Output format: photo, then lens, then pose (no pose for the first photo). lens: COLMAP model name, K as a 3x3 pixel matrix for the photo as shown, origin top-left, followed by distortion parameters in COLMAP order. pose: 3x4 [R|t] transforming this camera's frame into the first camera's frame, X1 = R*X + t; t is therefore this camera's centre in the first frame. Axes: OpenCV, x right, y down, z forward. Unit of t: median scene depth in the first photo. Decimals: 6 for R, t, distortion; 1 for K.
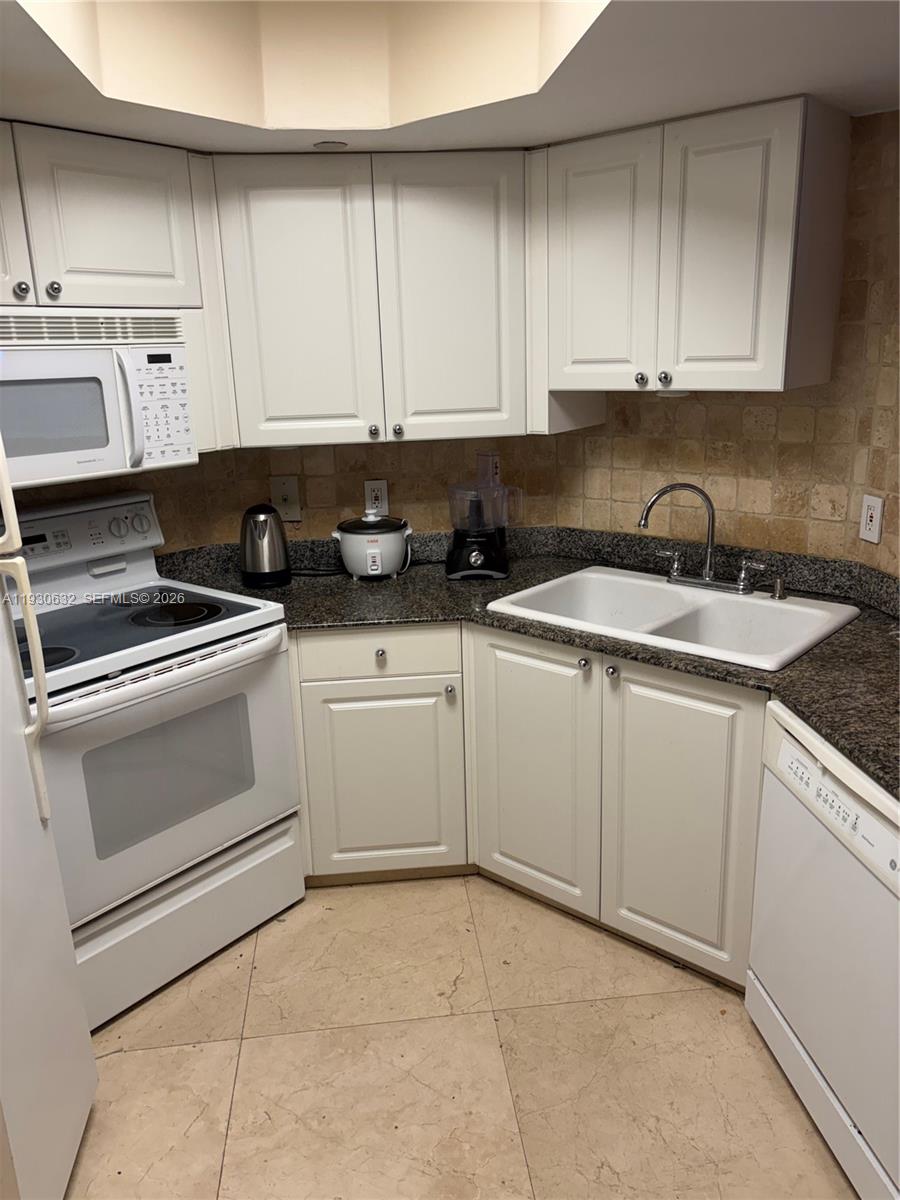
lens RADIAL K [[909.7, 0, 450.0], [0, 909.7, 600.0], [0, 0, 1]] dist [0.005651, 0.007121]
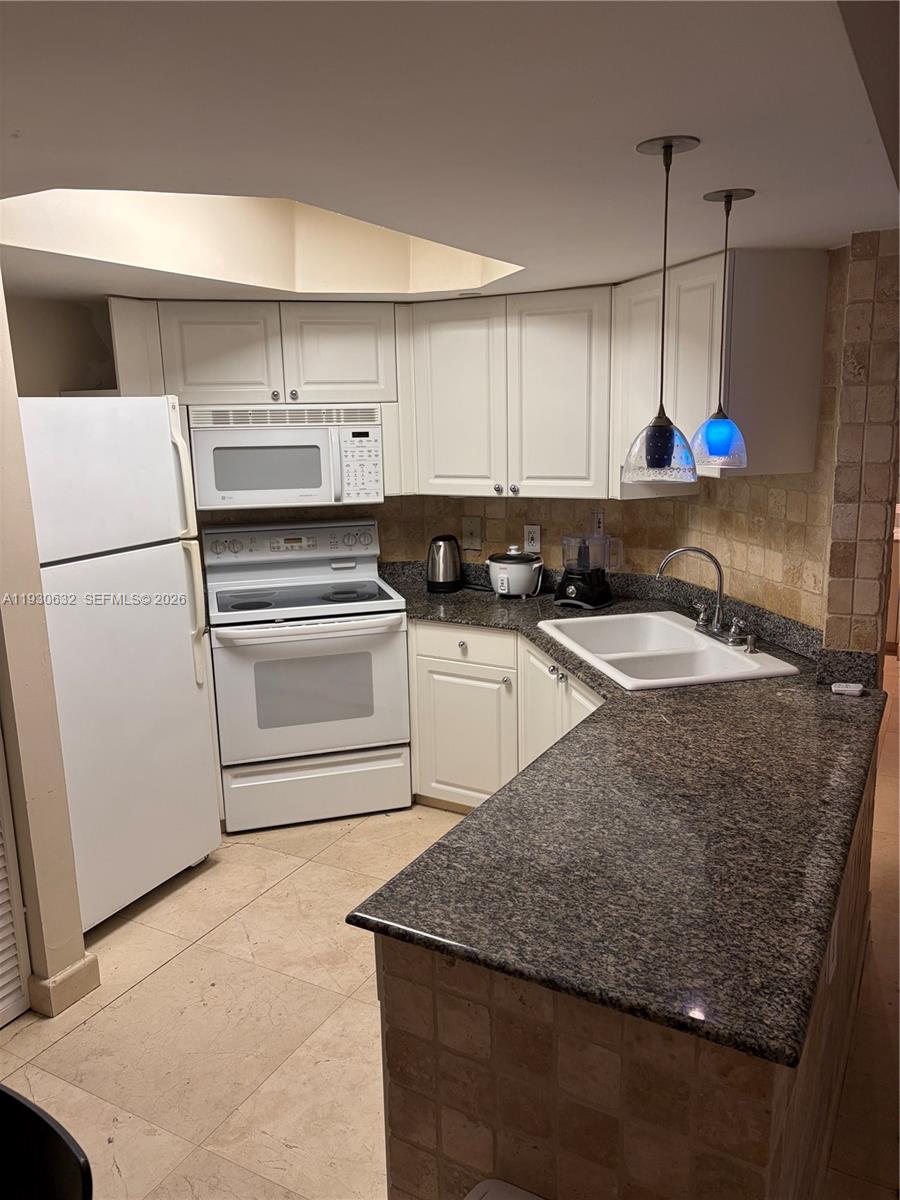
lens RADIAL K [[910.4, 0, 449.0], [0, 910.4, 614.1], [0, 0, 1]] dist [0.036240, -0.011380]
pose [[0.818610, 0.142063, -0.556503, 0.674272], [-0.158742, 0.987147, 0.018490, -0.010410], [0.551977, 0.073204, 0.830640, -0.190141]]
